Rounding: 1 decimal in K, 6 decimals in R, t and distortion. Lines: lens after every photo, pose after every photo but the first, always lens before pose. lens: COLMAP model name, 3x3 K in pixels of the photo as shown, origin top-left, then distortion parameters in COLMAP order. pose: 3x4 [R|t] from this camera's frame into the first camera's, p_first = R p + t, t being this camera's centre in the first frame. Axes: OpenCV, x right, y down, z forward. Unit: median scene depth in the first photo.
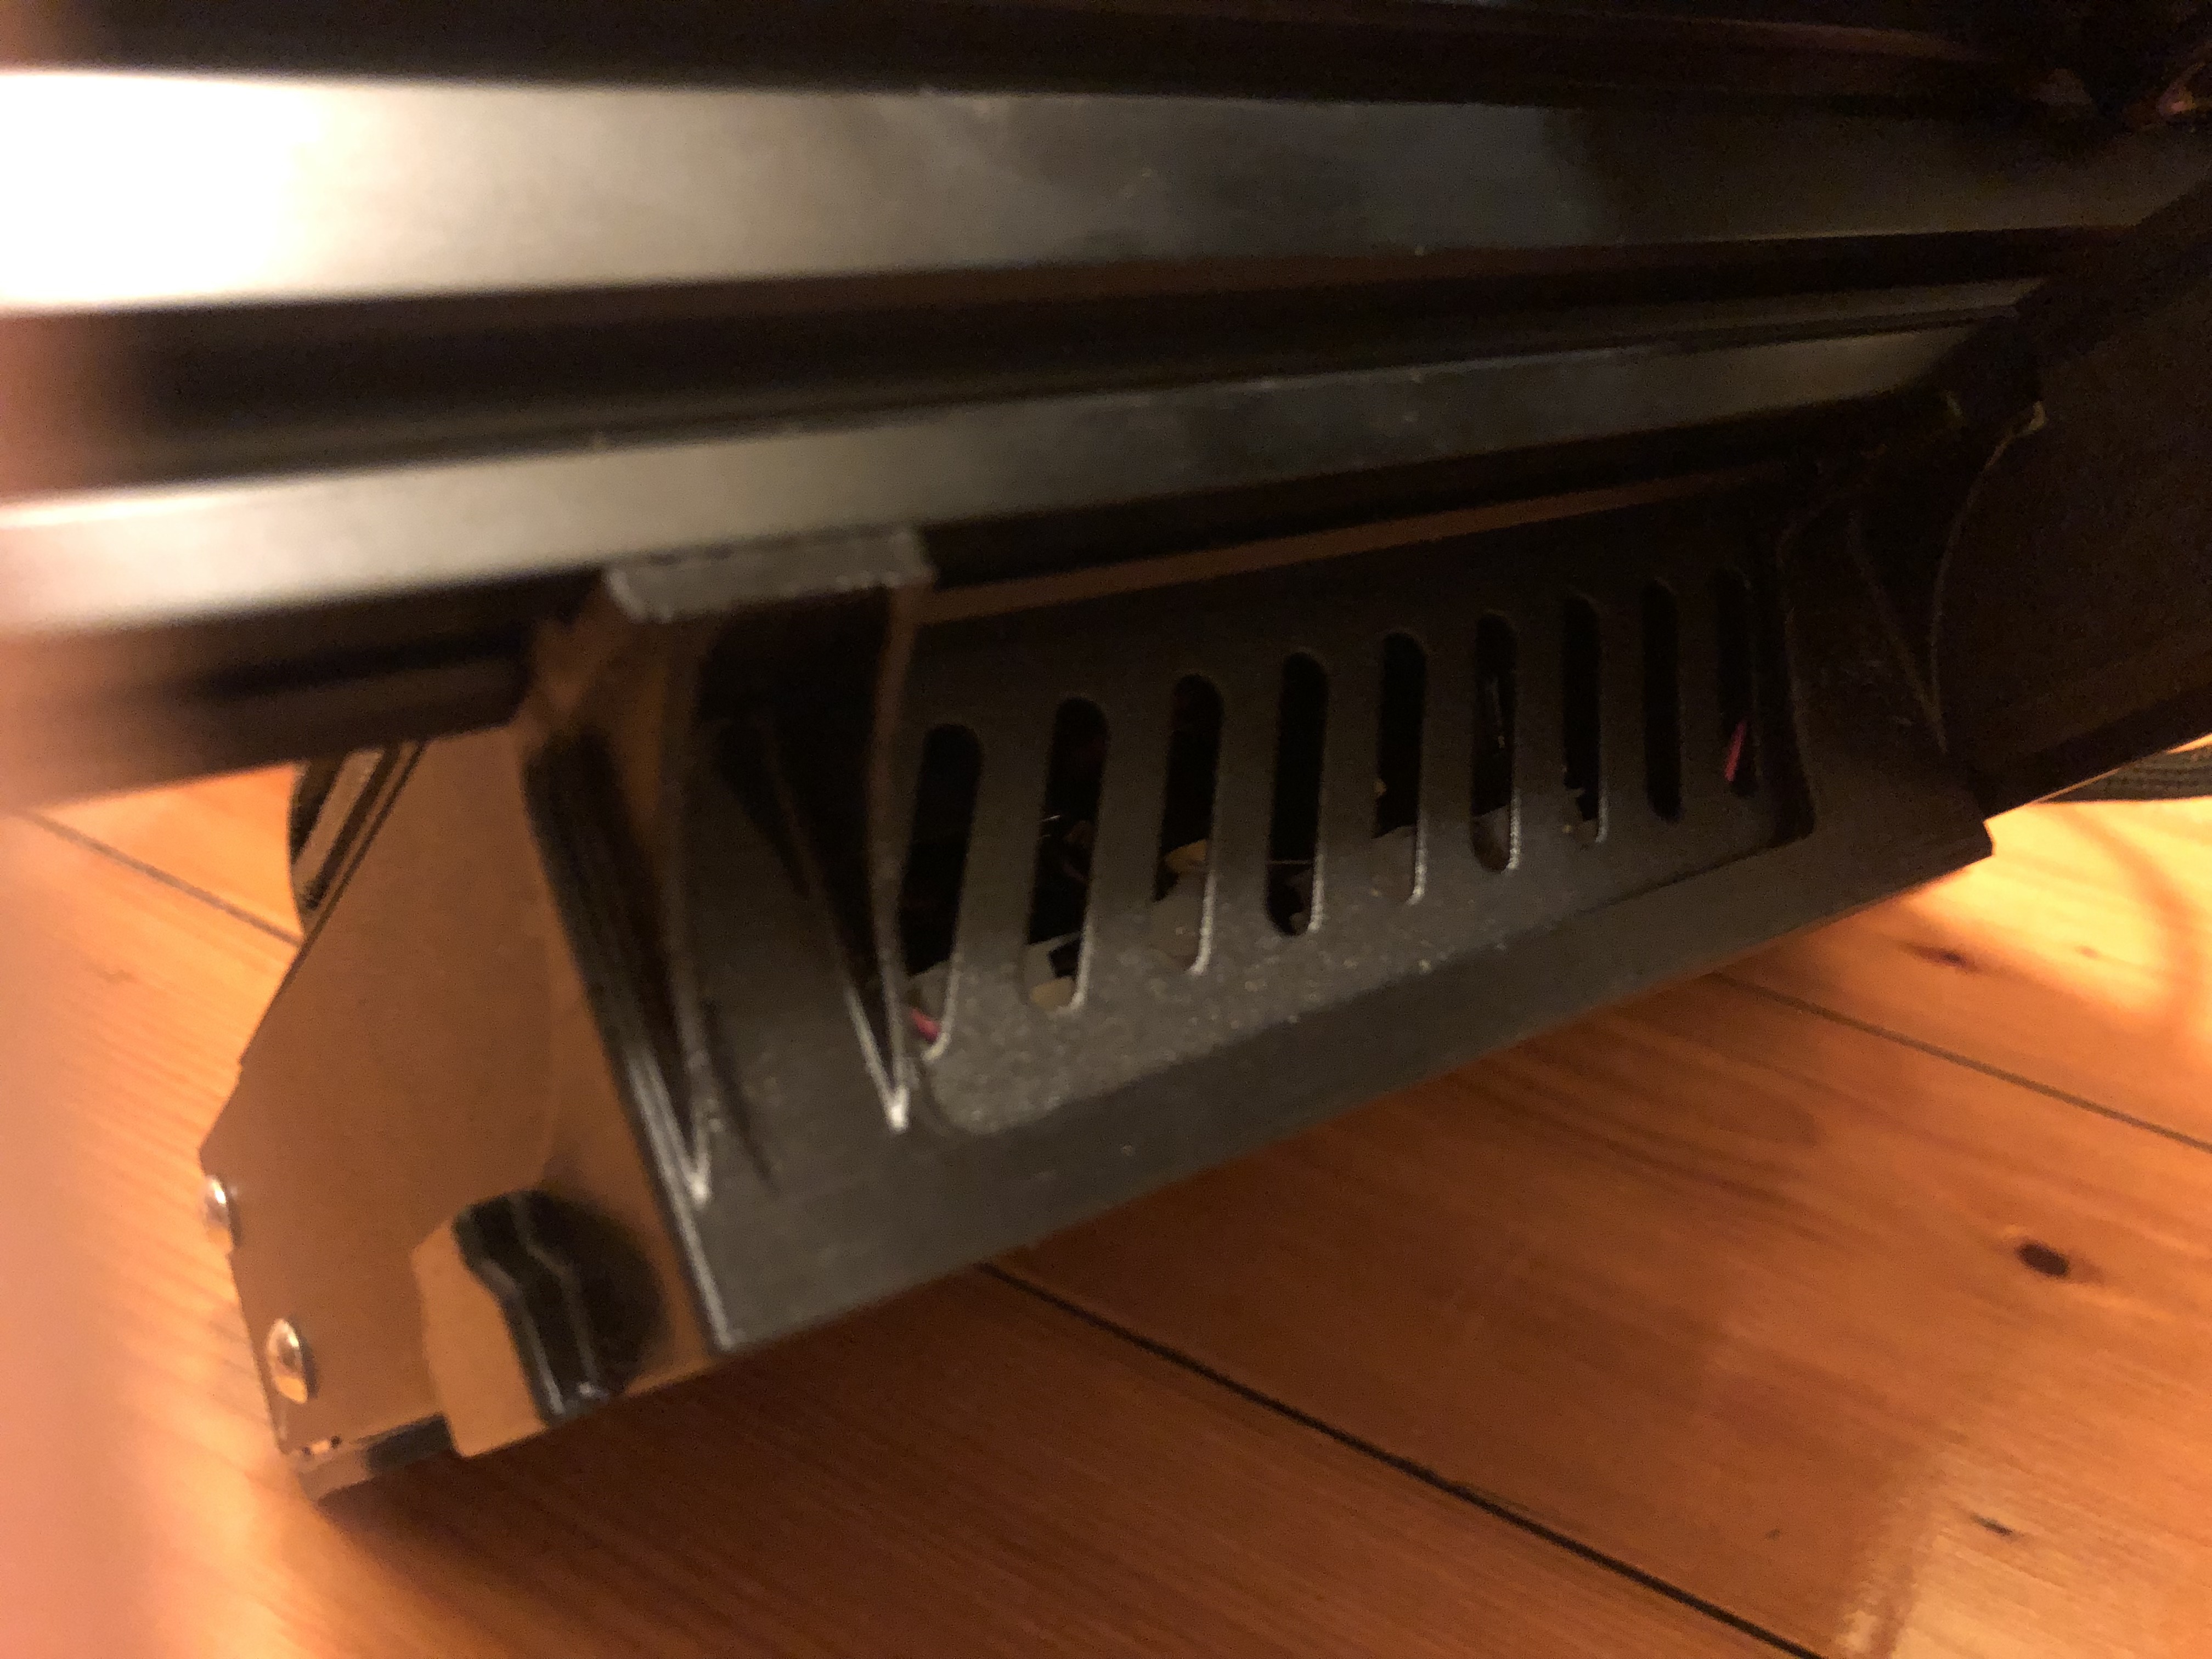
lens RADIAL K [[1766.6, 0, 1106.0], [0, 1766.6, 829.5], [0, 0, 1]] dist [-0.002831, -0.001824]
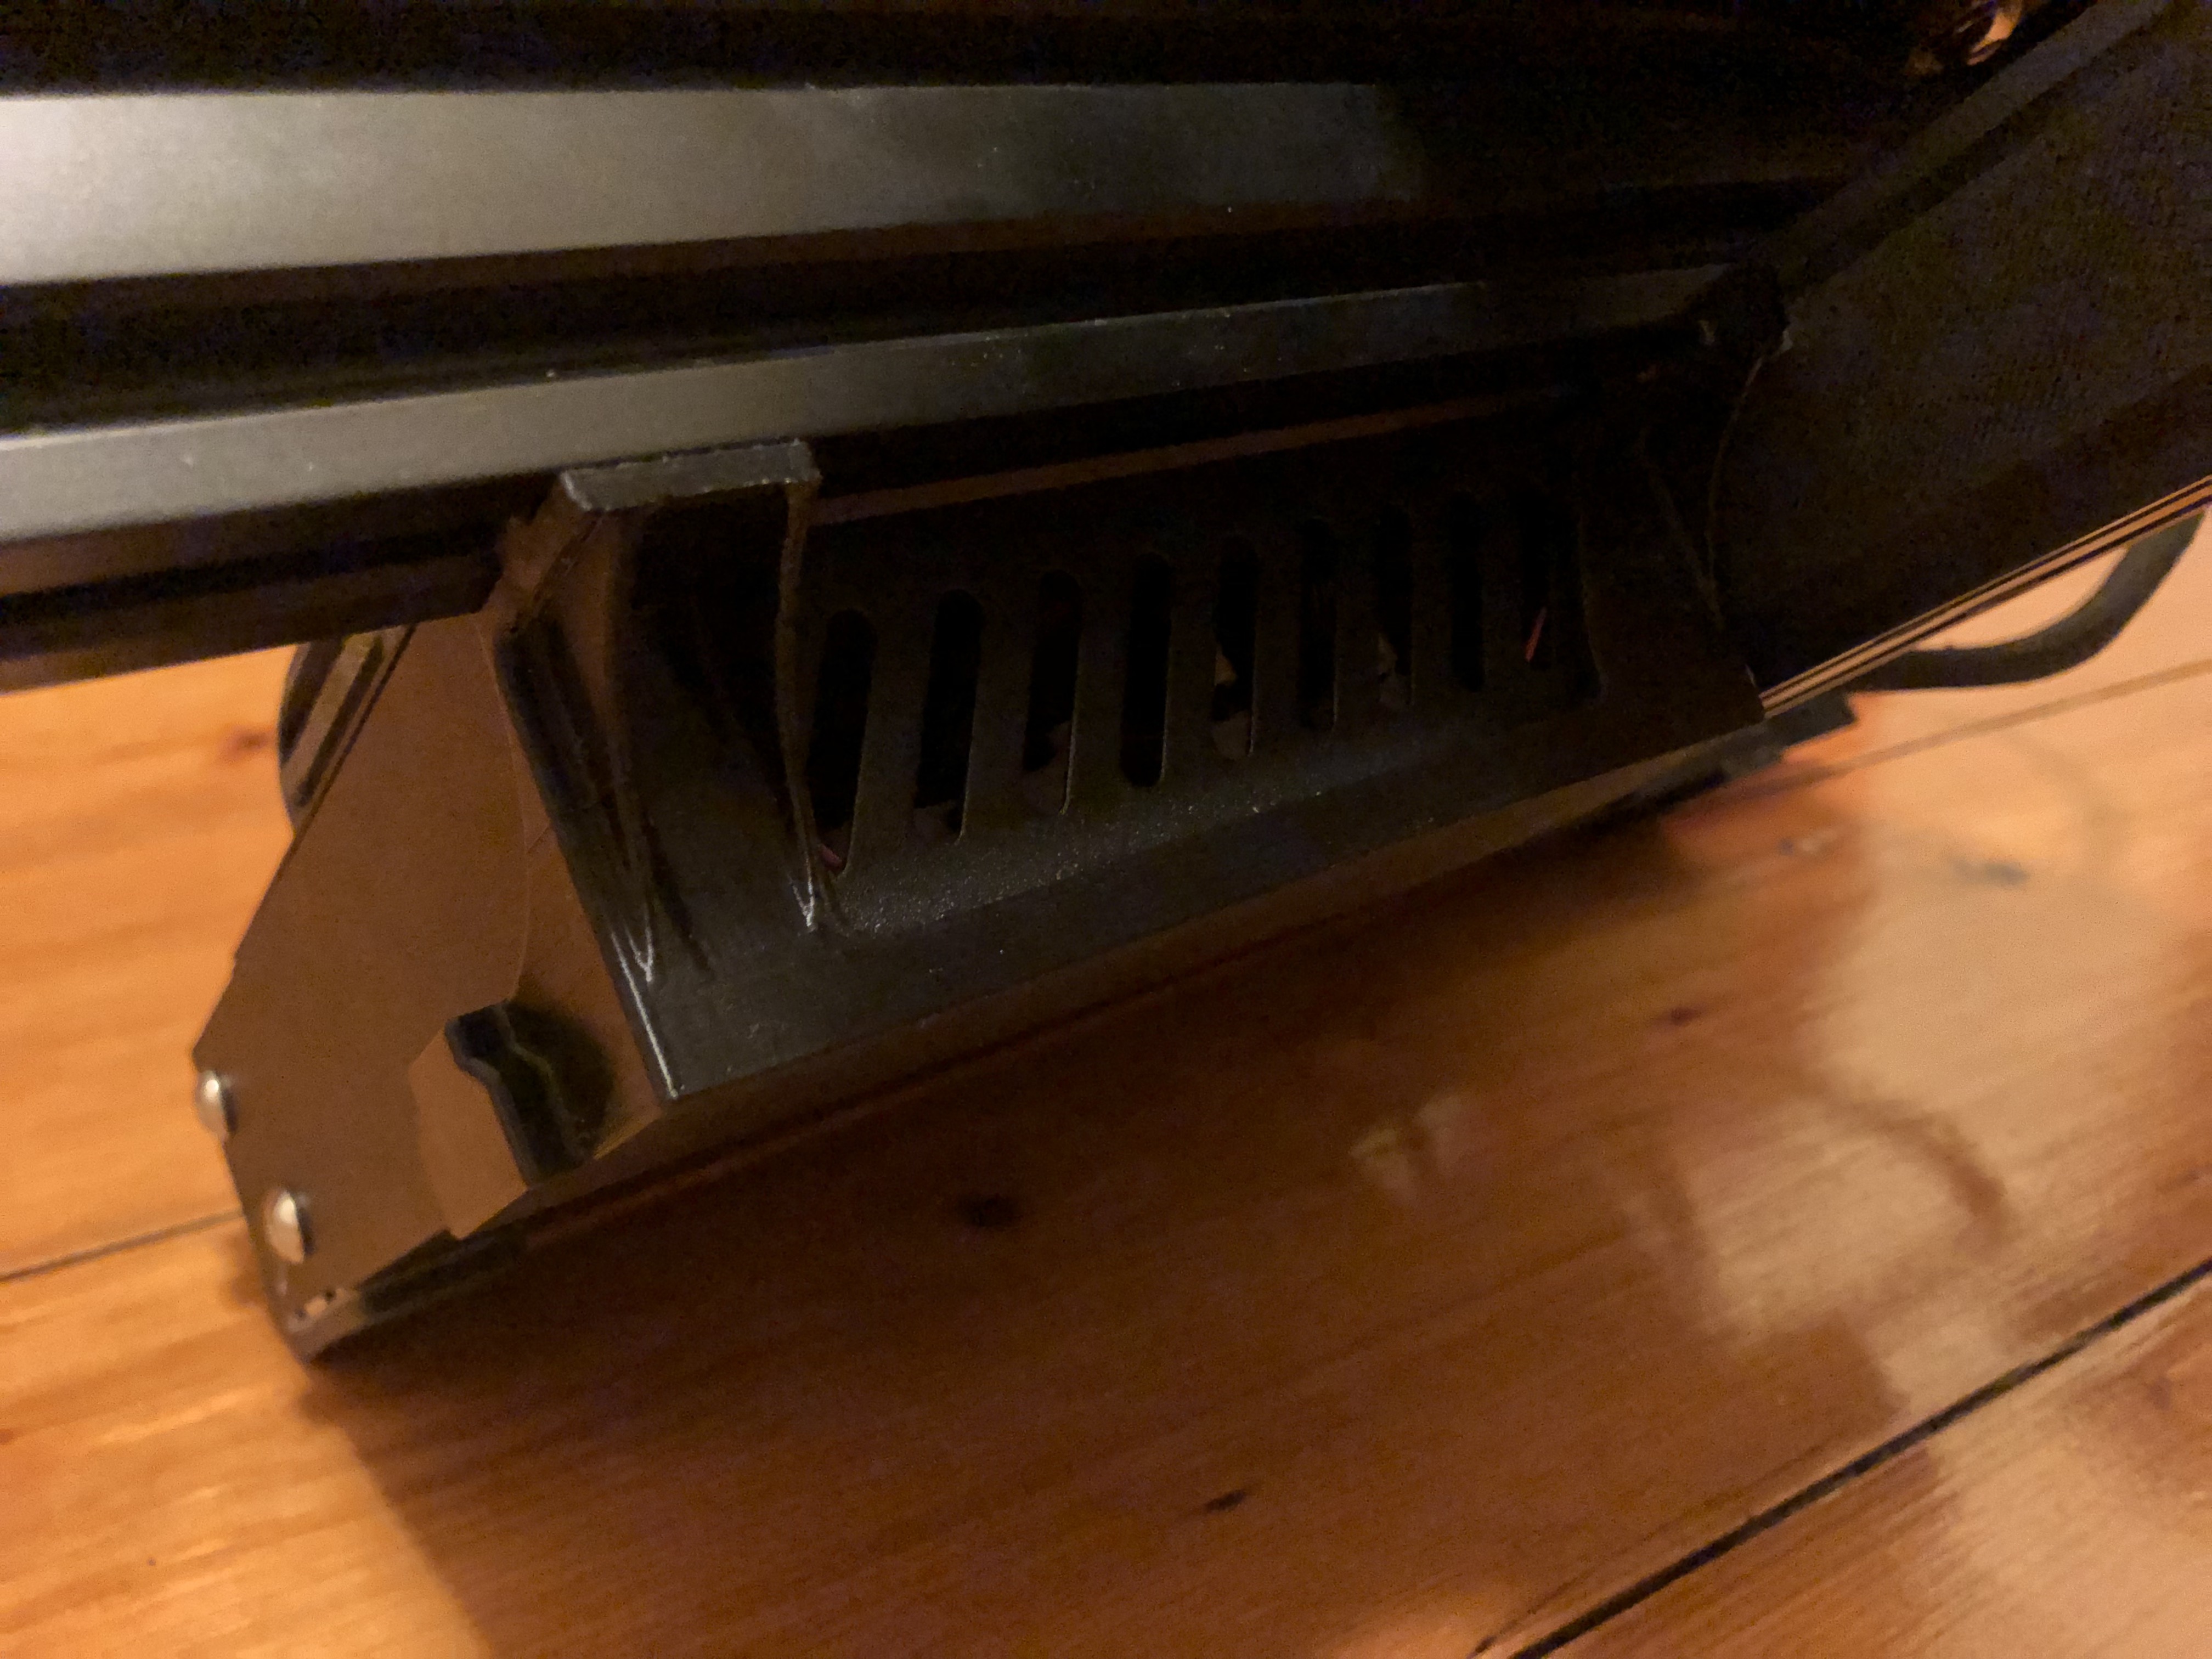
lens RADIAL K [[1811.6, 0, 1106.0], [0, 1811.6, 829.5], [0, 0, 1]] dist [0.008072, 0.000435]
pose [[0.999374, -0.027579, 0.022146, 0.059833], [0.027325, 0.999558, 0.011694, 0.083970], [-0.022459, -0.011082, 0.999686, -0.255321]]
